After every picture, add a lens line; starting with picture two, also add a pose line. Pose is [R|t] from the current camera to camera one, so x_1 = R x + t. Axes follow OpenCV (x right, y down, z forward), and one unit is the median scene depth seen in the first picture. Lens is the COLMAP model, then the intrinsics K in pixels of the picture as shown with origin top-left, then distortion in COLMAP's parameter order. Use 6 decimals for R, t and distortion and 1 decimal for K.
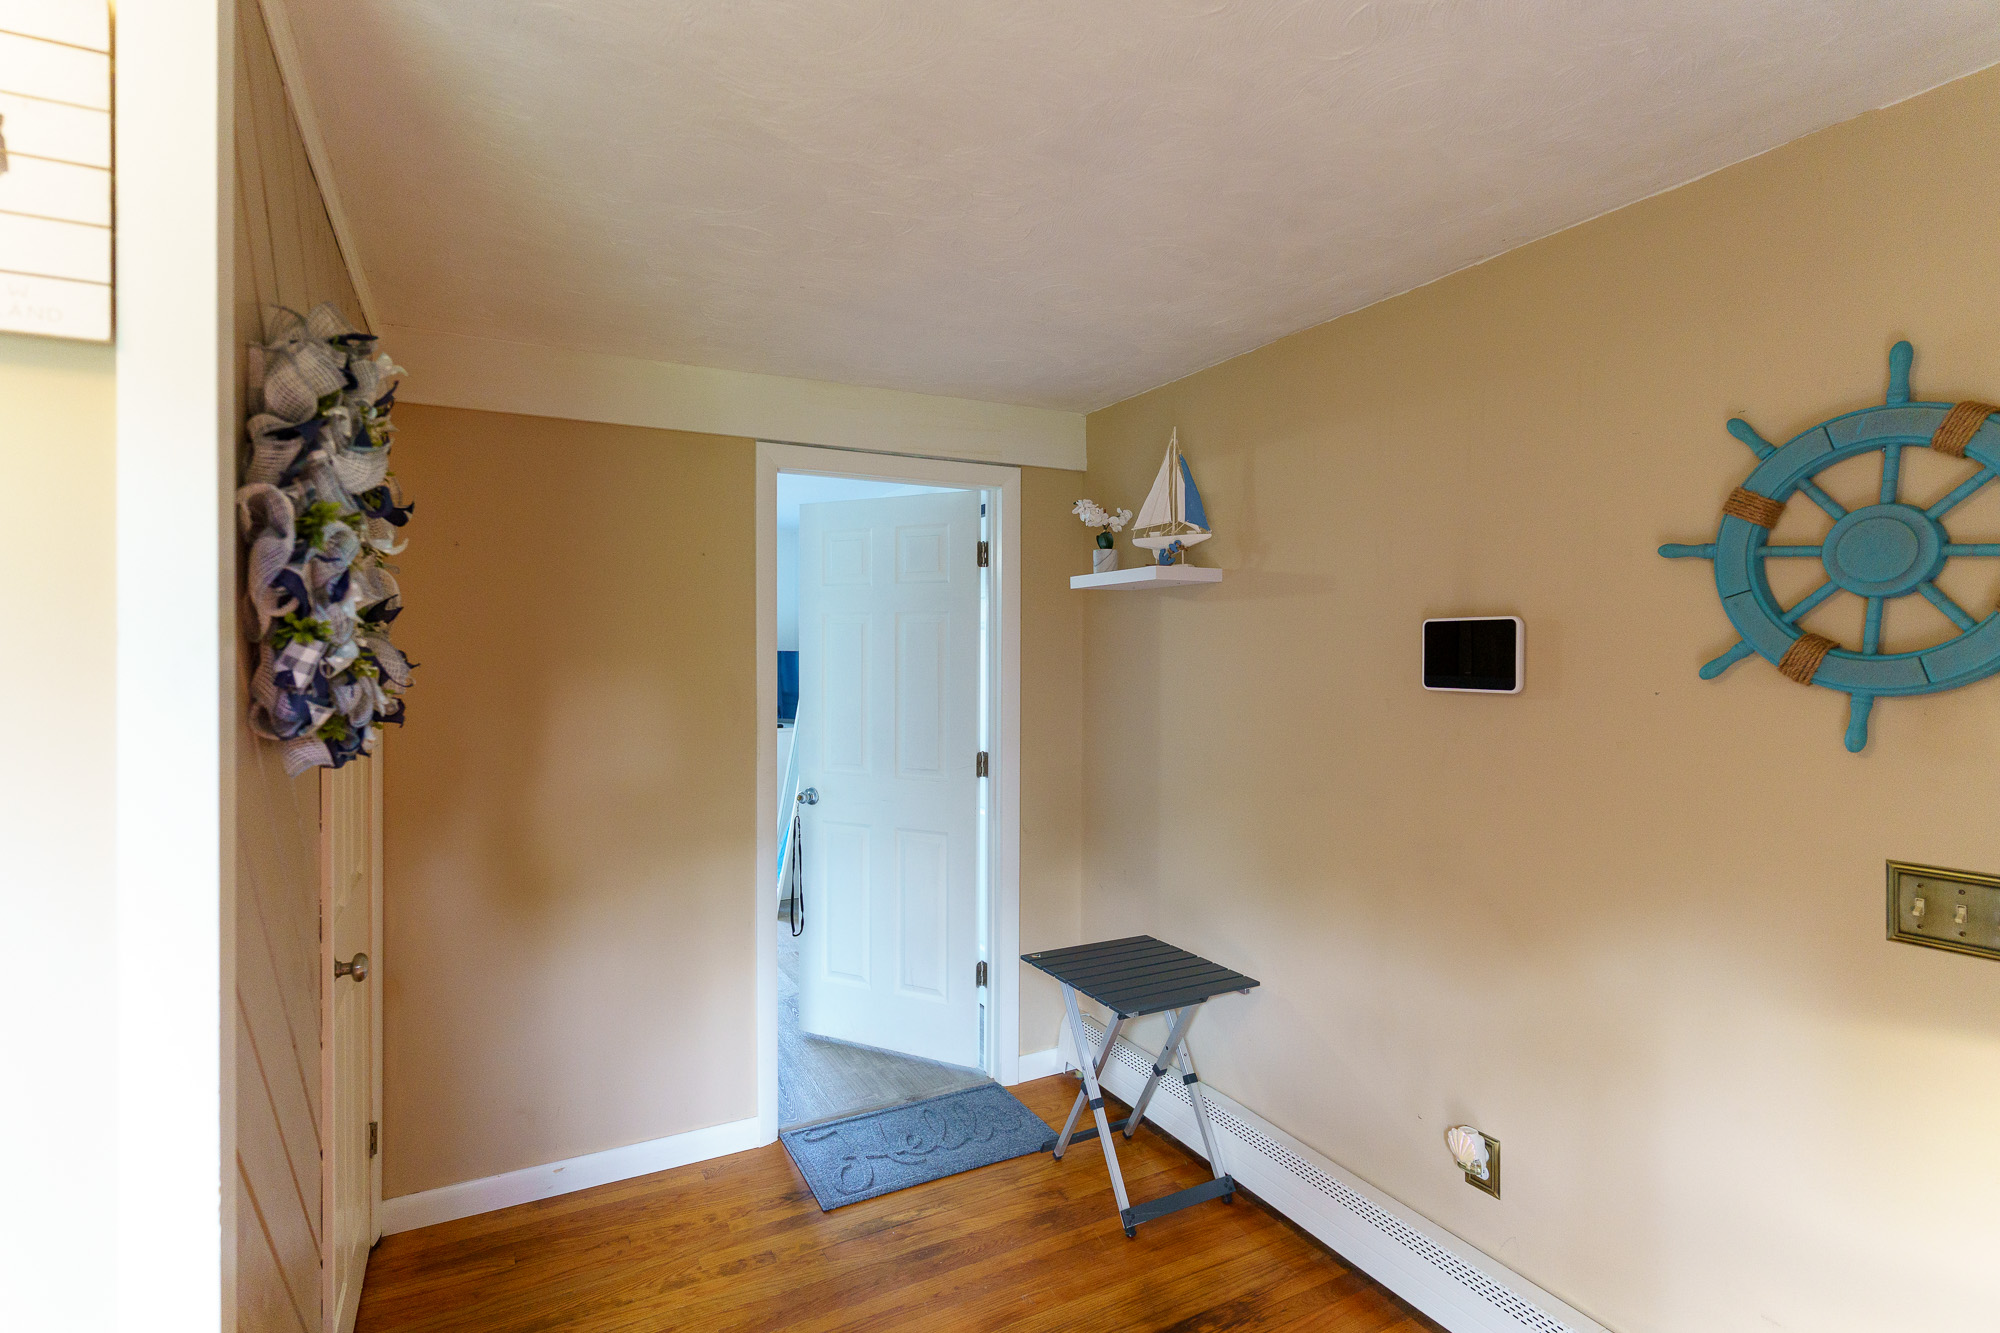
lens RADIAL K [[932.3, 0, 1000.0], [0, 932.3, 666.5], [0, 0, 1]] dist [0.001021, 0.000549]
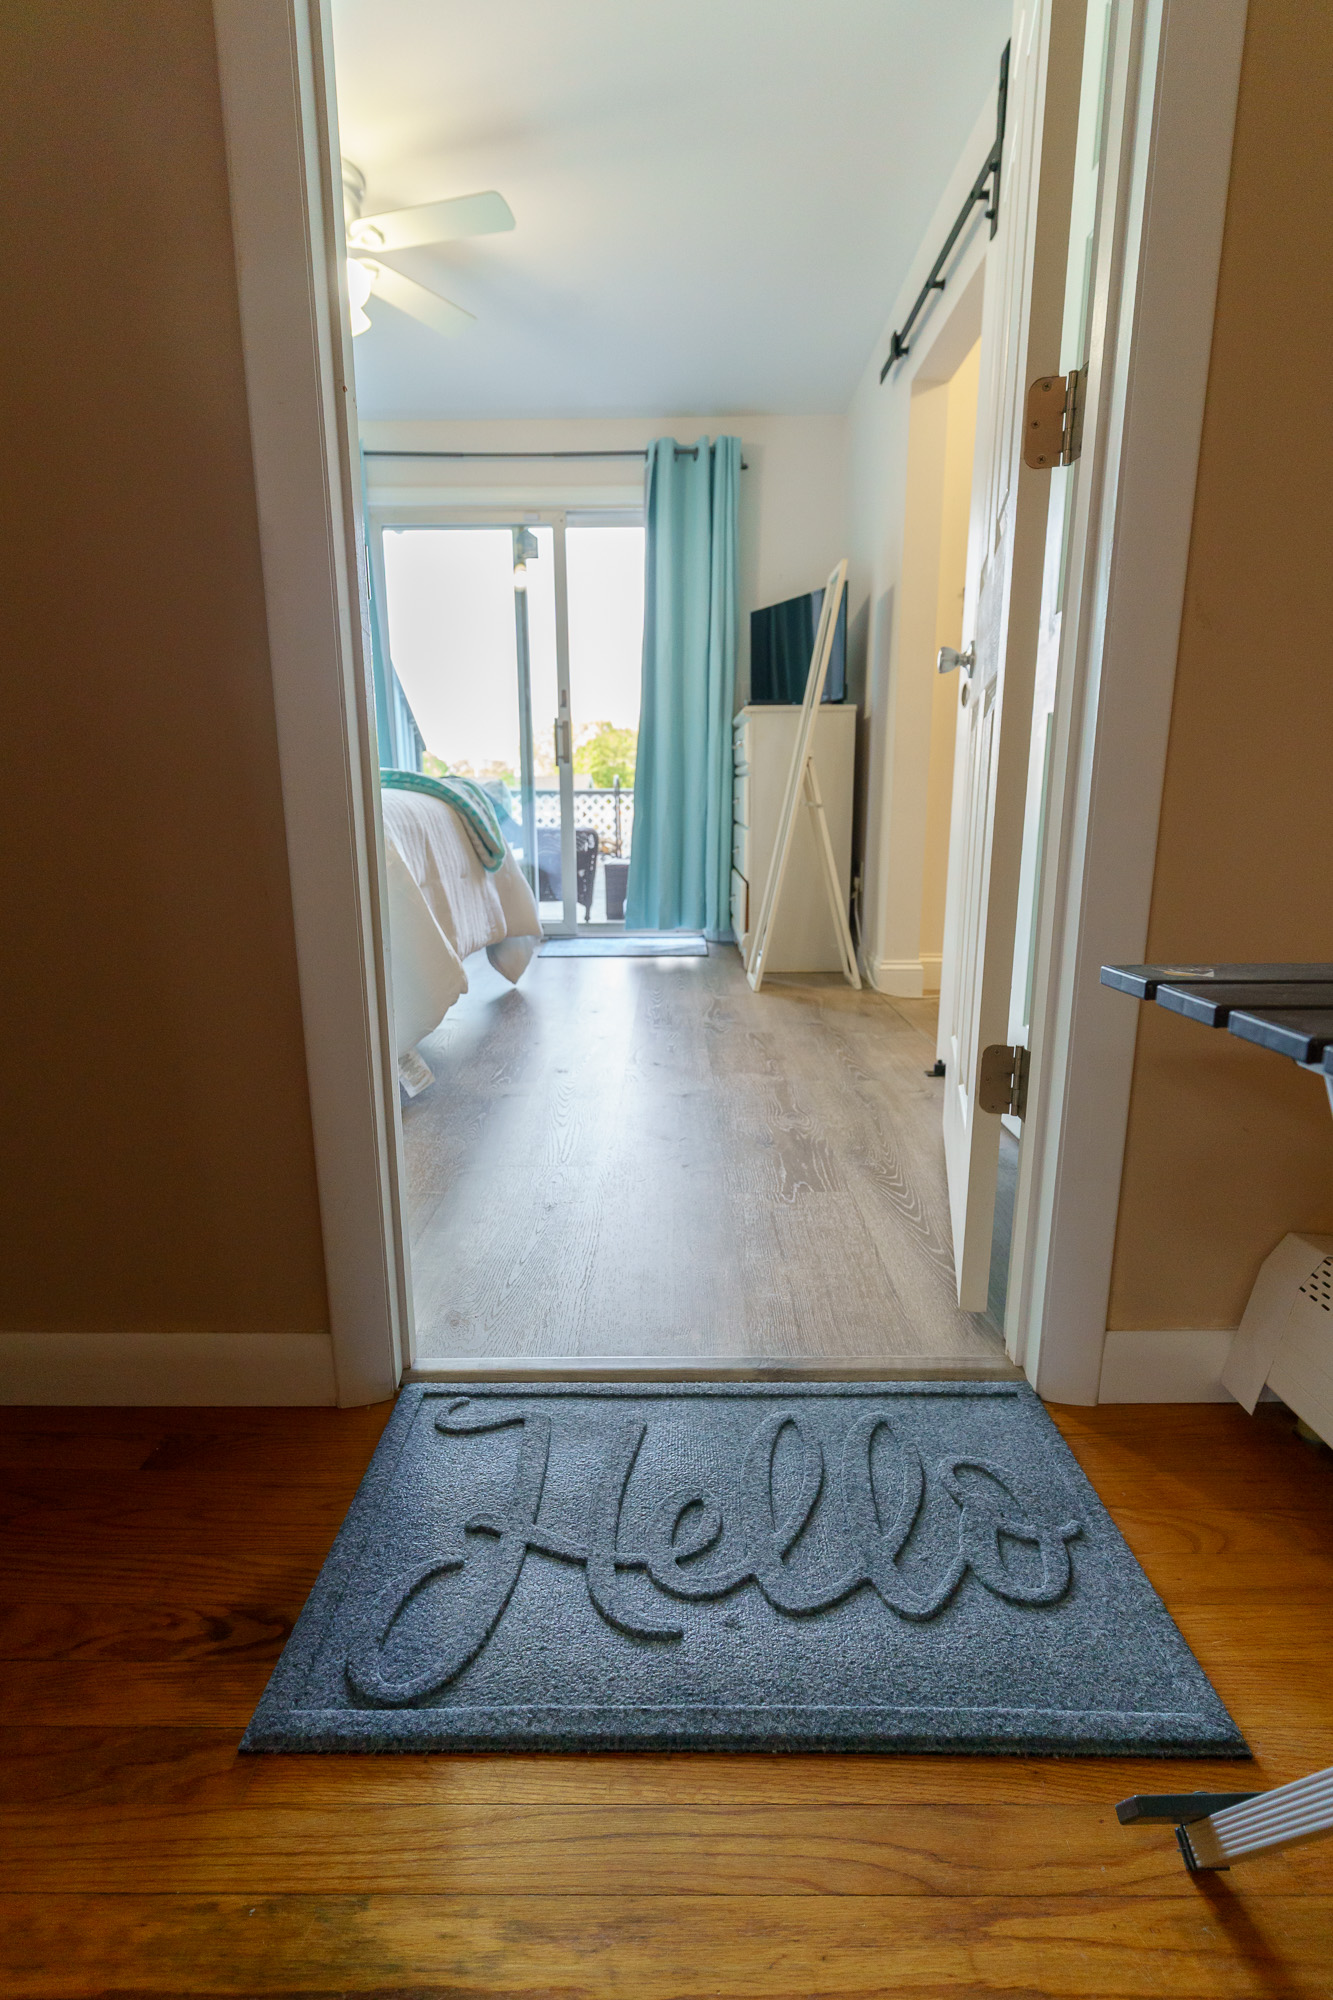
lens RADIAL K [[942.3, 0, 666.9], [0, 942.3, 1000.1], [0, 0, 1]] dist [-0.000868, -0.000239]
pose [[0.872538, 0.091251, -0.479948, 0.038614], [0.008312, 0.979486, 0.201339, 0.276654], [0.488475, -0.179665, 0.853881, 0.781099]]
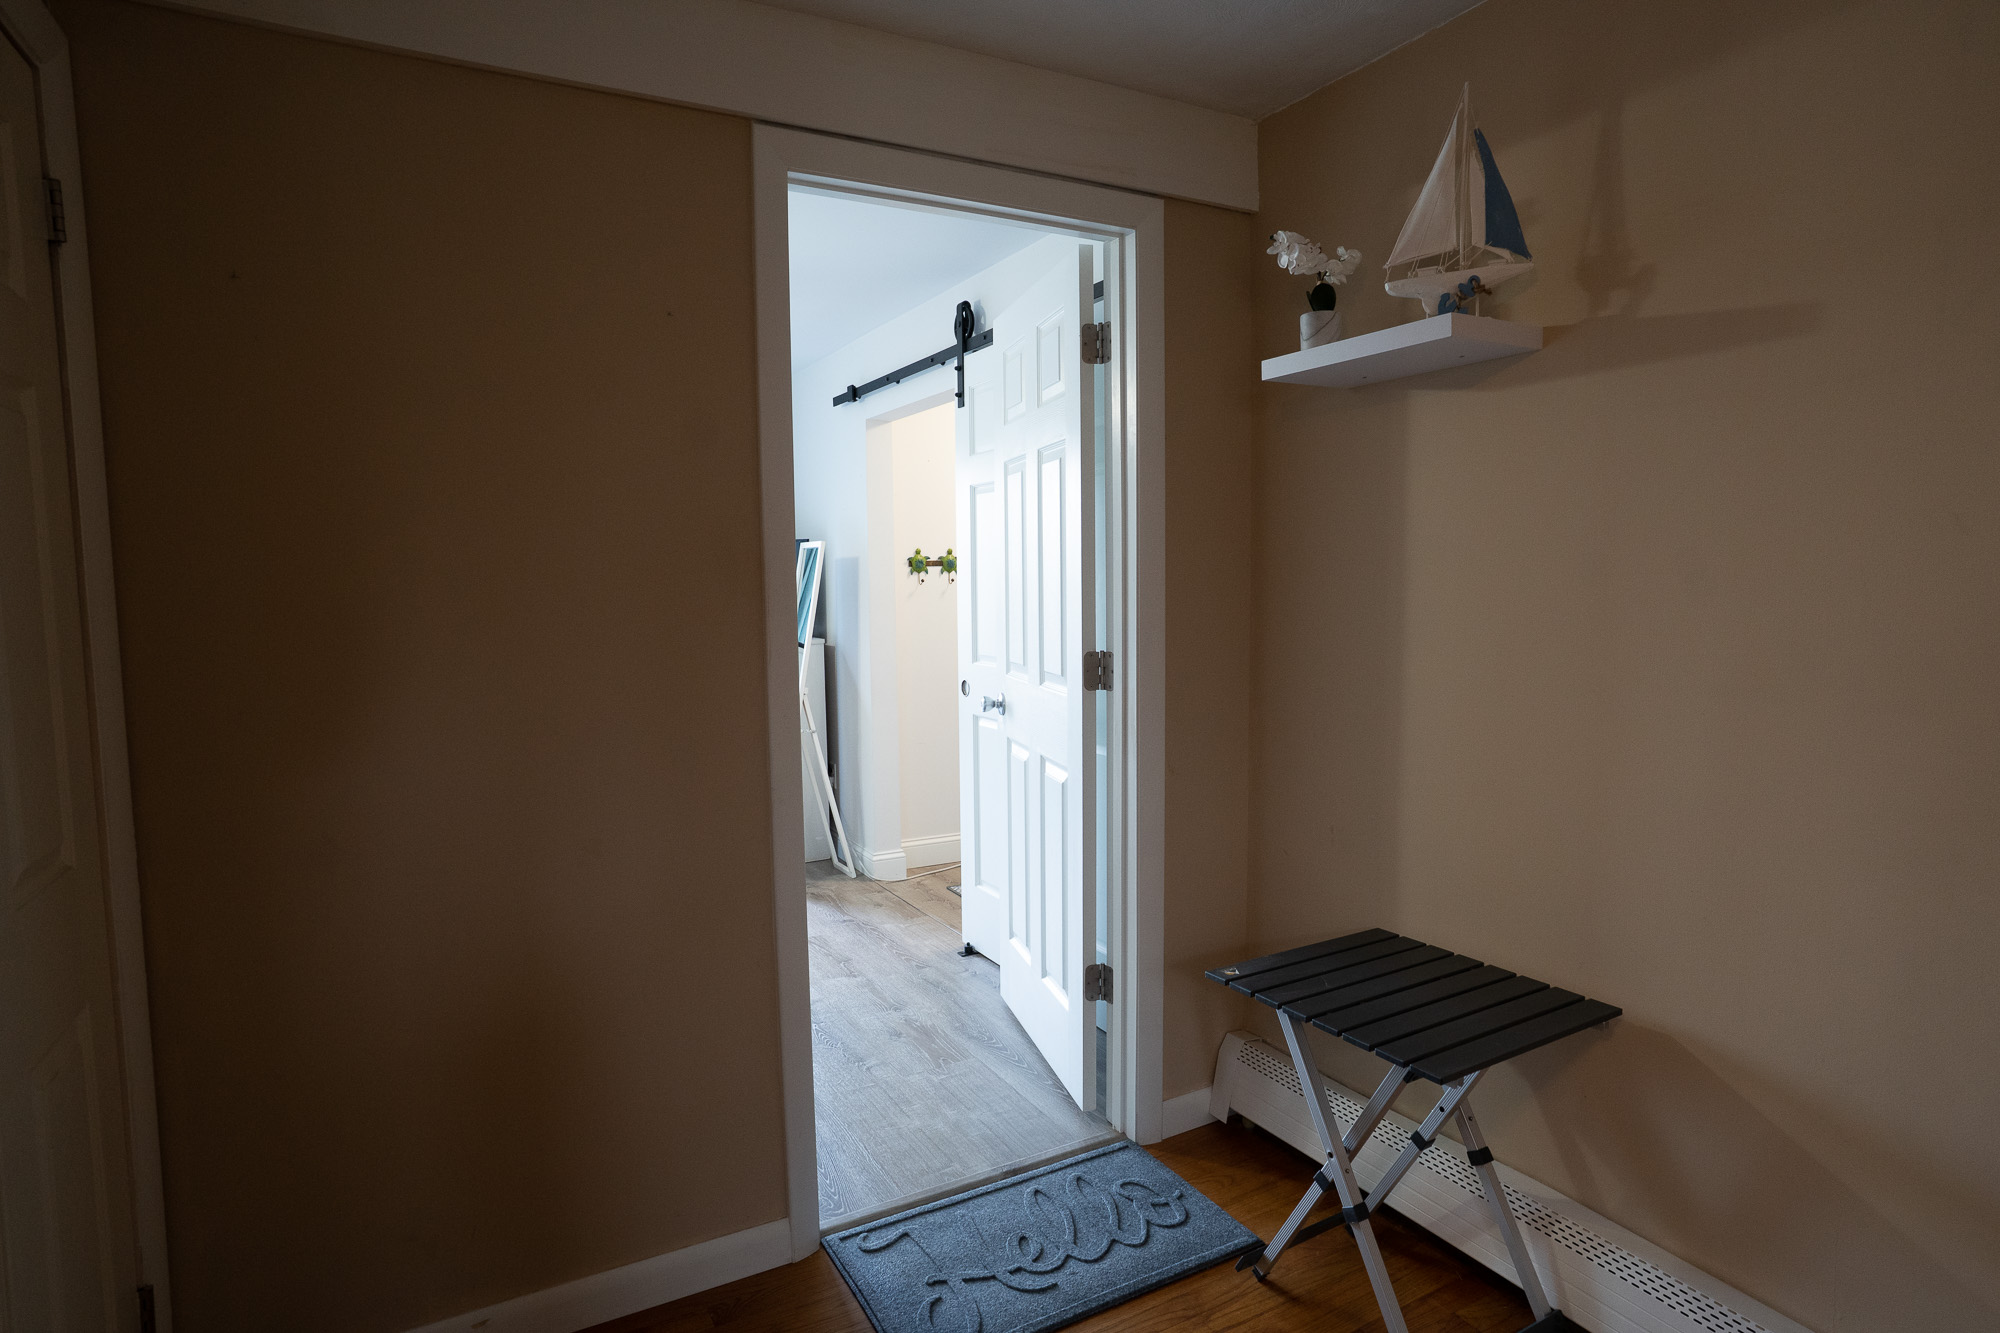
lens RADIAL K [[1065.6, 0, 1000.0], [0, 1065.6, 666.5], [0, 0, 1]] dist [-0.015012, 0.000007]
pose [[0.999829, -0.018224, 0.003212, -0.112771], [0.017928, 0.996969, 0.075706, 0.053162], [-0.004582, -0.075635, 0.997125, 0.308967]]
